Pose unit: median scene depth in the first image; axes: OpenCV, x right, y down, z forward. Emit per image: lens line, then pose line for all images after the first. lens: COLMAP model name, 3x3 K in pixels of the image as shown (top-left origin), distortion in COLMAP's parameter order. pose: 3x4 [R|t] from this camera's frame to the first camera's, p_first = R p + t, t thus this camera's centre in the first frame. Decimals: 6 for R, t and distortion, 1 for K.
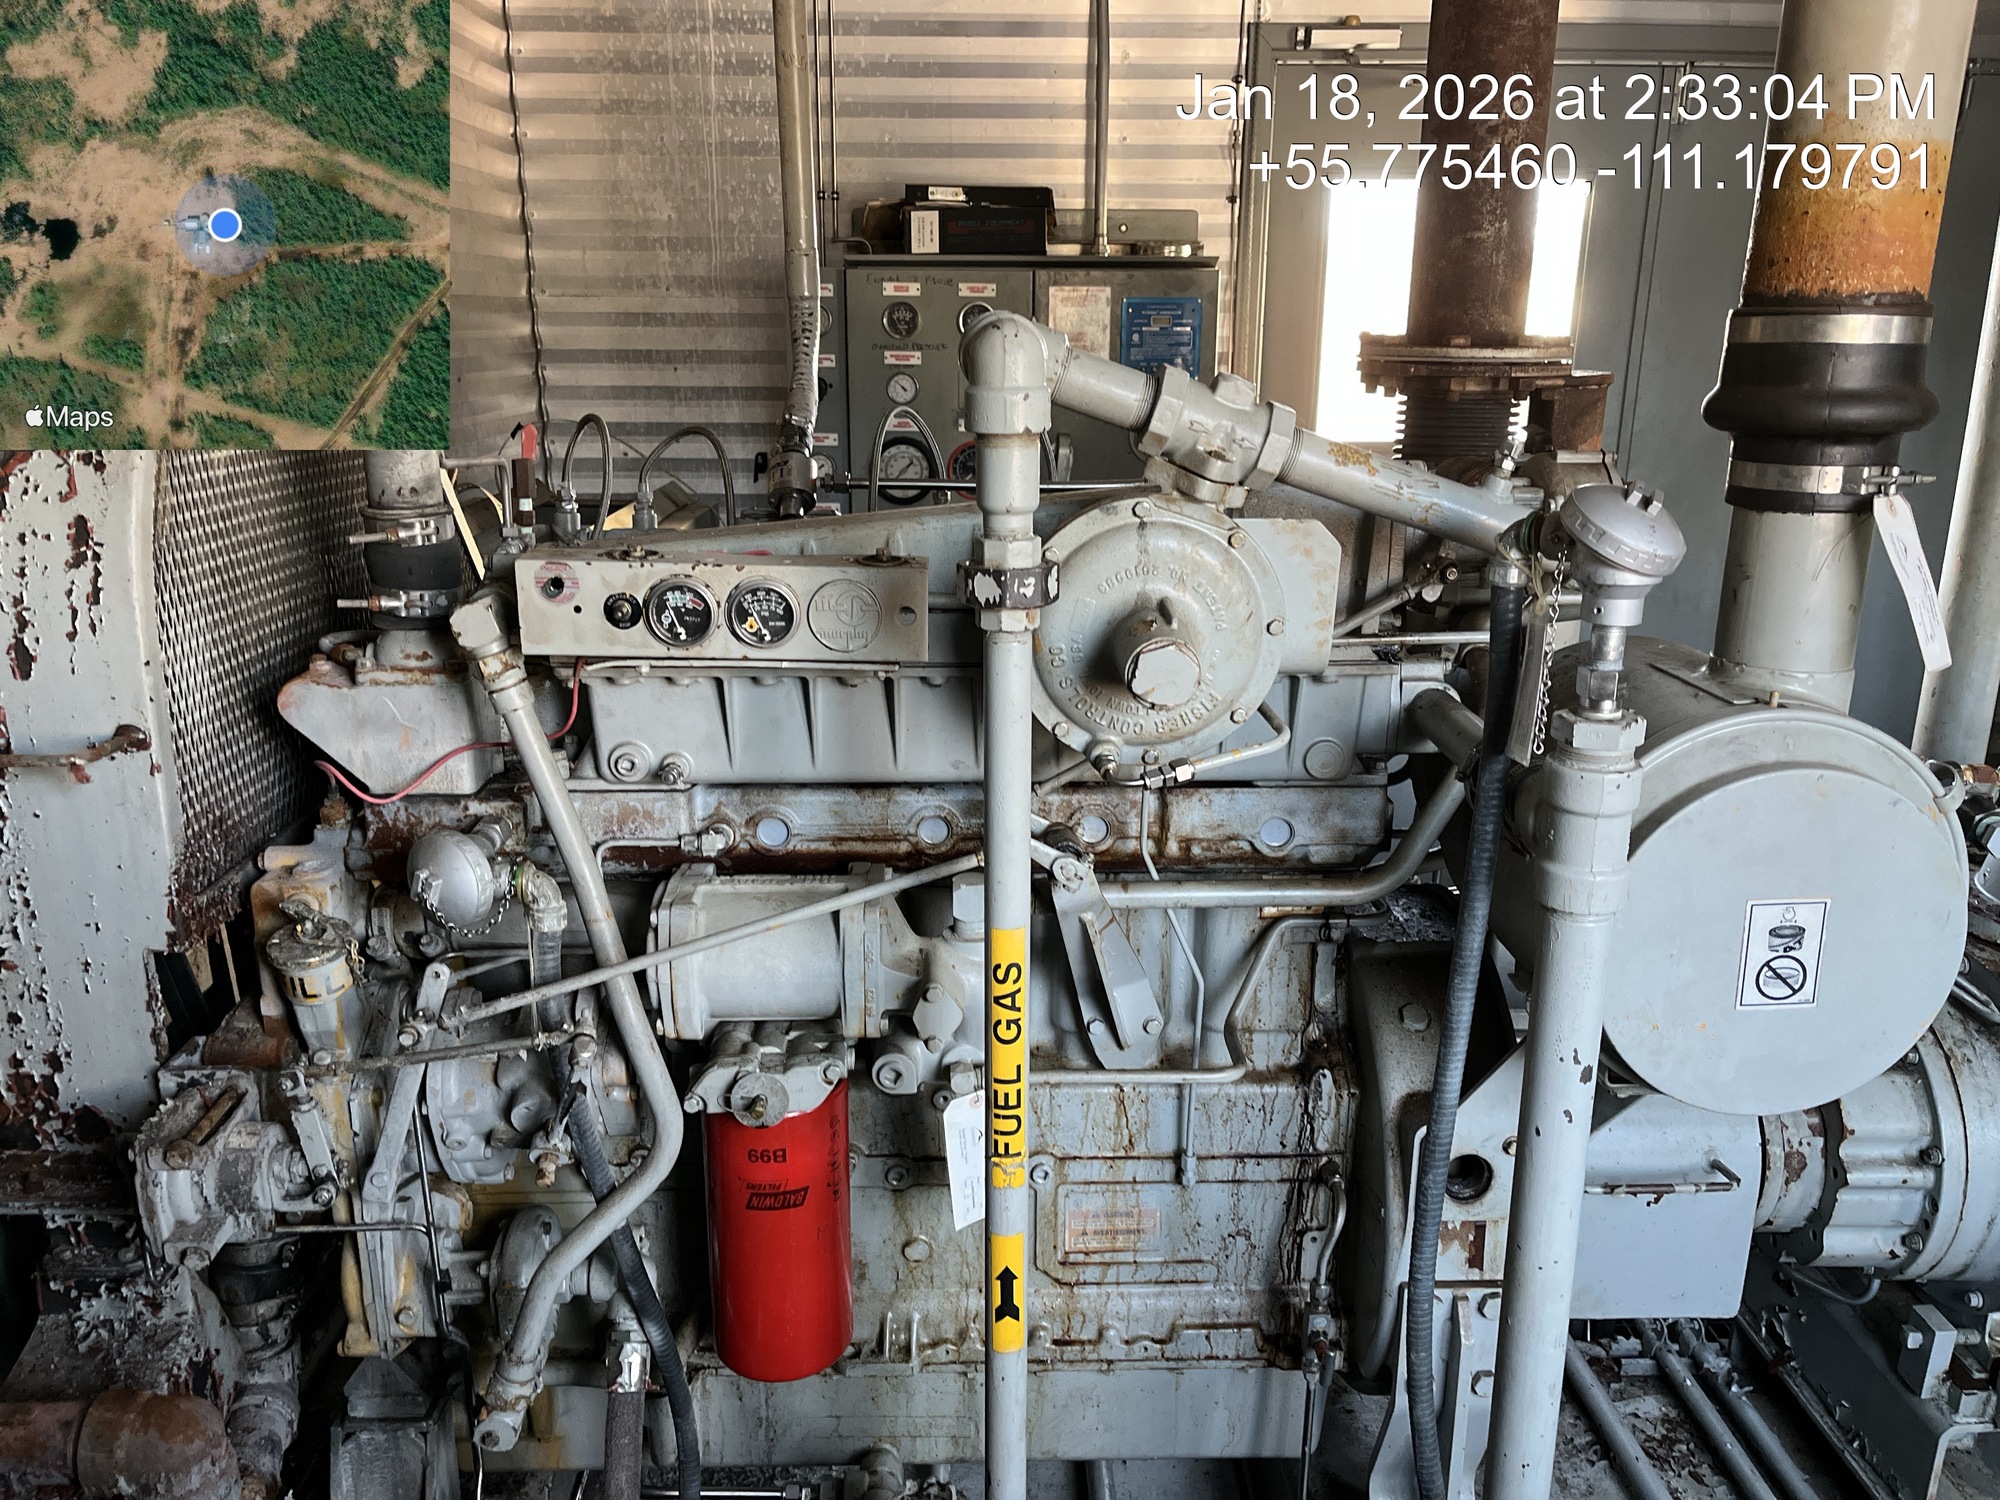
lens RADIAL K [[1513.7, 0, 1015.2], [0, 1513.7, 758.7], [0, 0, 1]] dist [0.056828, -0.079102]
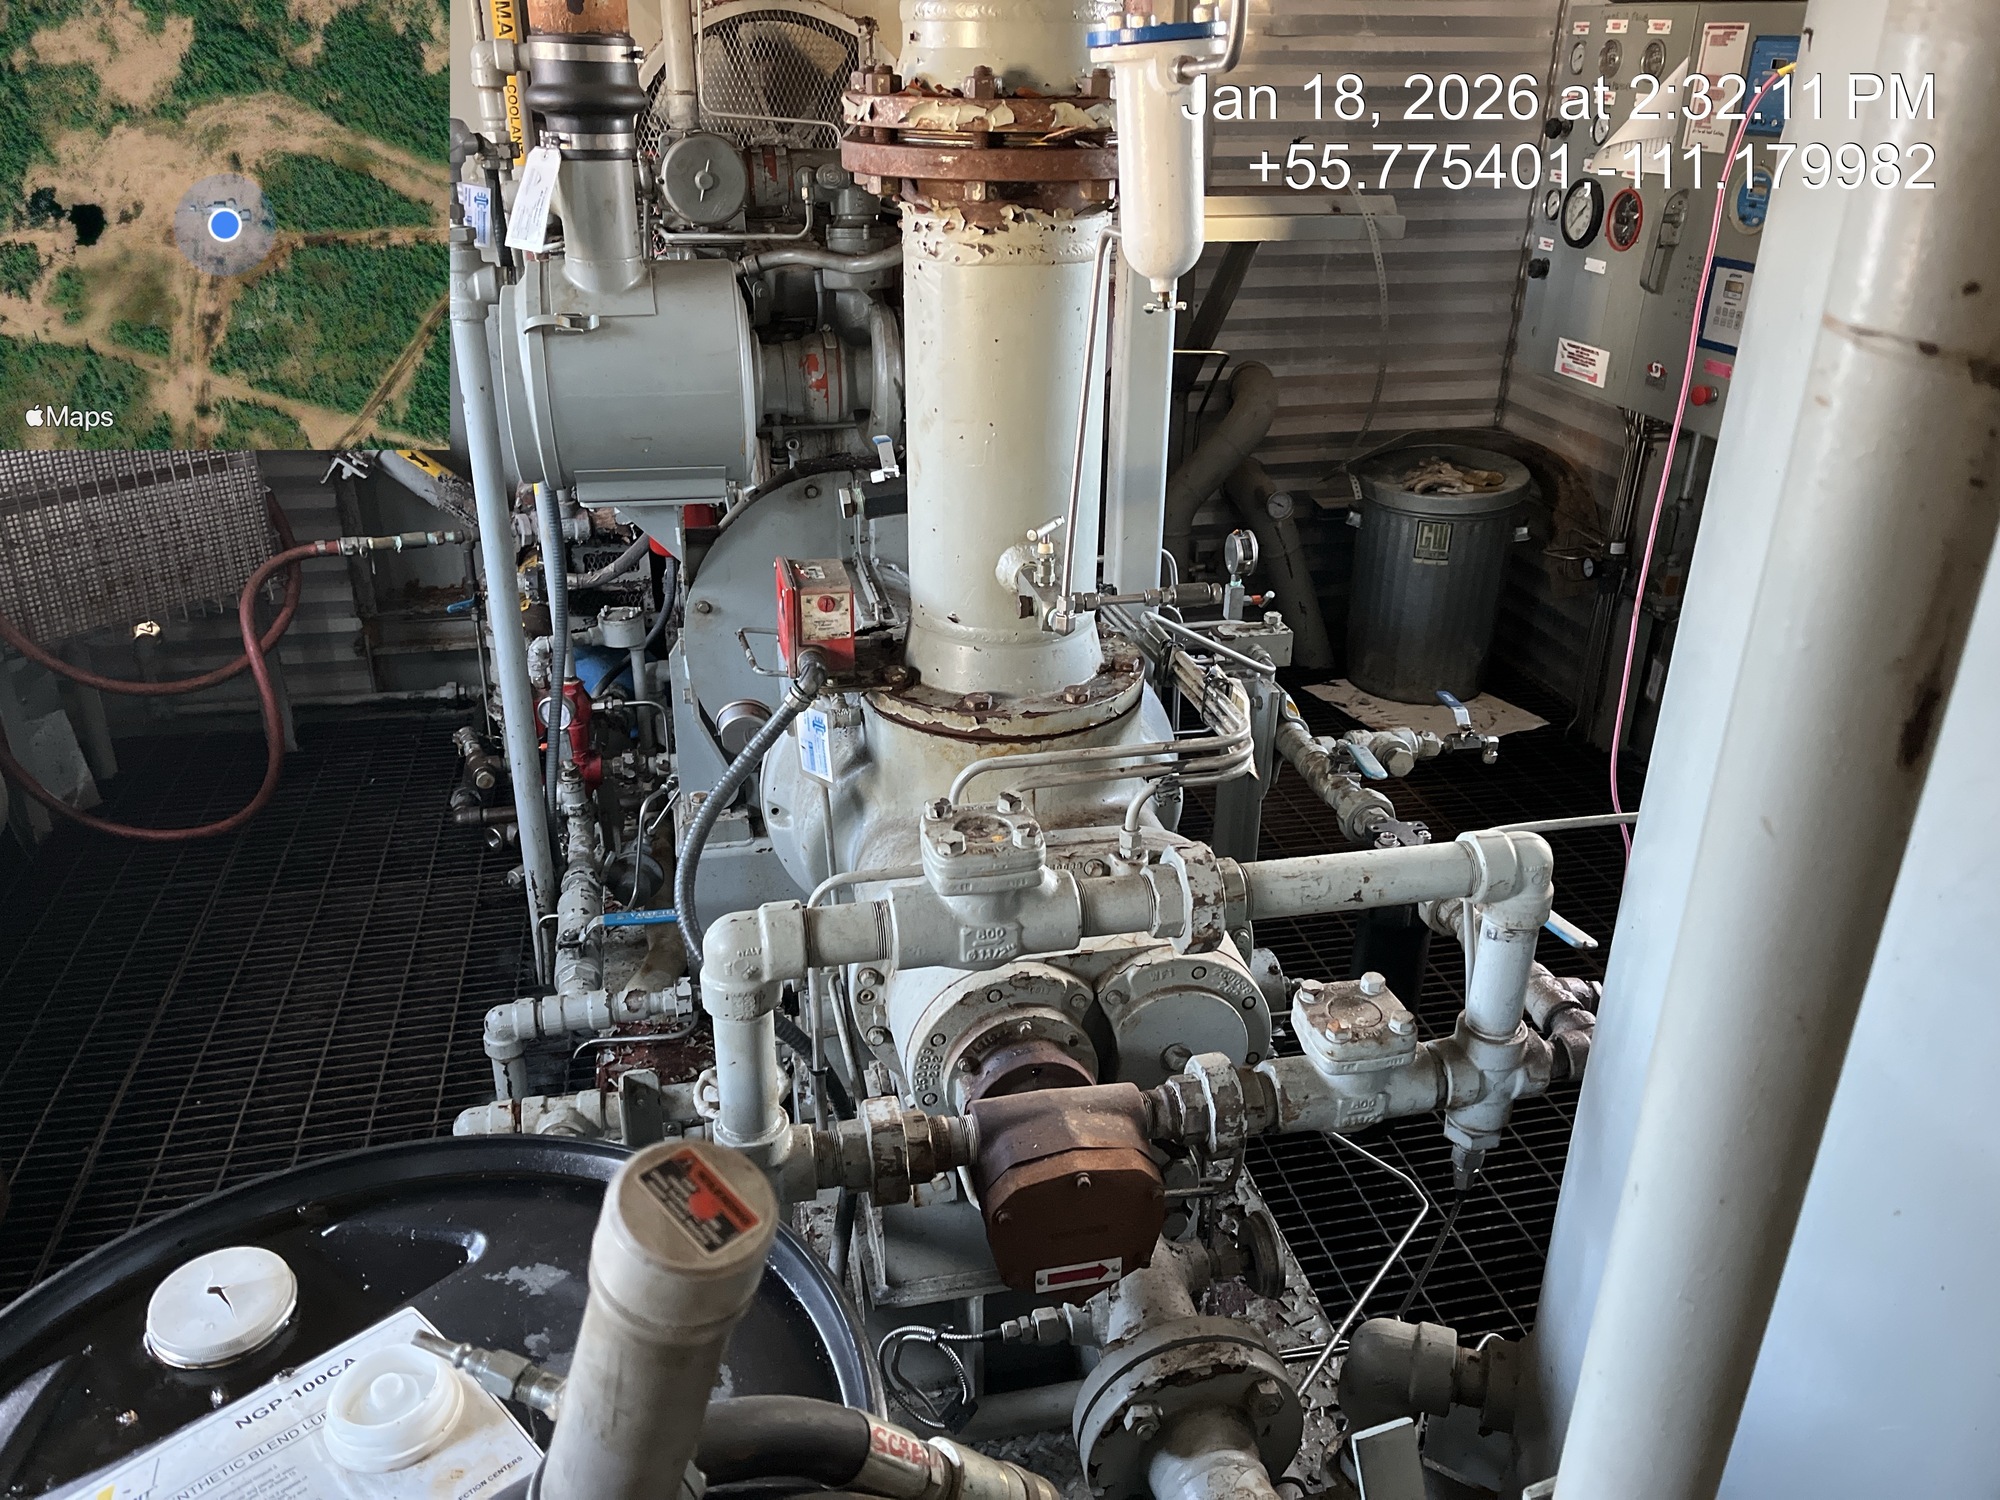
lens RADIAL K [[1513.7, 0, 1015.2], [0, 1513.7, 758.7], [0, 0, 1]] dist [0.056828, -0.079102]
pose [[0.188511, 0.417558, -0.888881, 2.094193], [-0.289437, 0.888529, 0.356009, -0.267424], [0.938451, 0.190163, 0.288354, 0.926845]]
